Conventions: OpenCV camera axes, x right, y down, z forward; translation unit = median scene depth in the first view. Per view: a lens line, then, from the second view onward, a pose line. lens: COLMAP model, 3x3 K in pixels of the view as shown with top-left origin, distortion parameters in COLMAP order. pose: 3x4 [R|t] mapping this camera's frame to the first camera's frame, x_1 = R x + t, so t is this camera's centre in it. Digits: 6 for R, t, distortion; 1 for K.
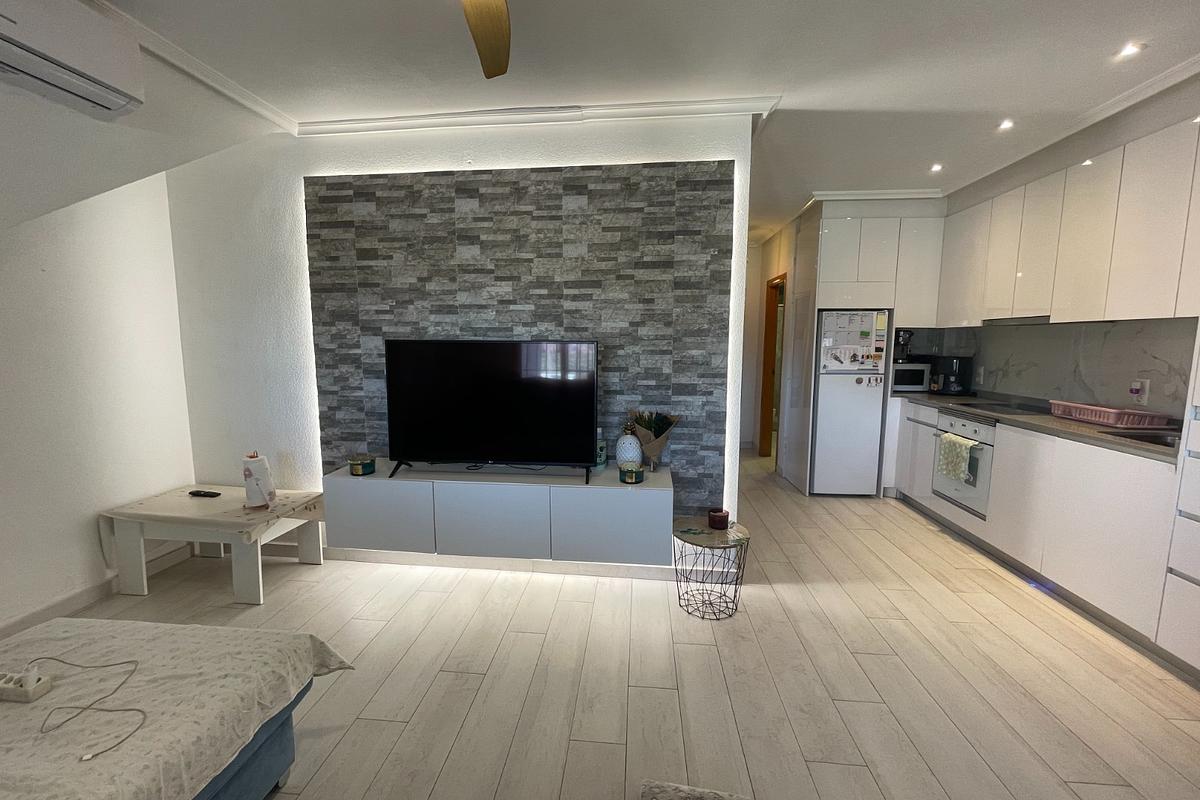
lens RADIAL K [[484.4, 0, 594.0], [0, 484.4, 398.2], [0, 0, 1]] dist [0.001776, 0.000536]
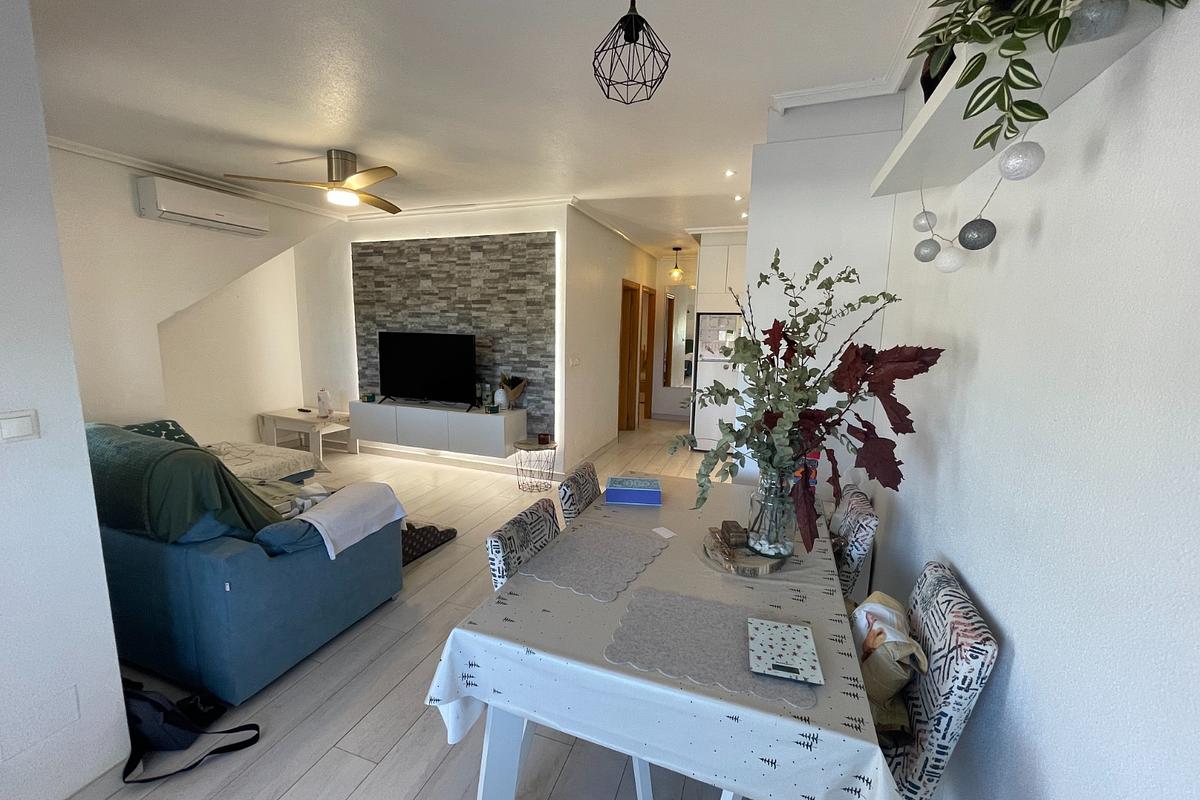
lens RADIAL K [[484.4, 0, 594.0], [0, 484.4, 398.2], [0, 0, 1]] dist [0.001776, 0.000536]
pose [[0.968744, 0.053022, -0.242330, 0.812566], [-0.046522, 0.998389, 0.032472, 0.037141], [0.243662, -0.020183, 0.969650, -0.608760]]
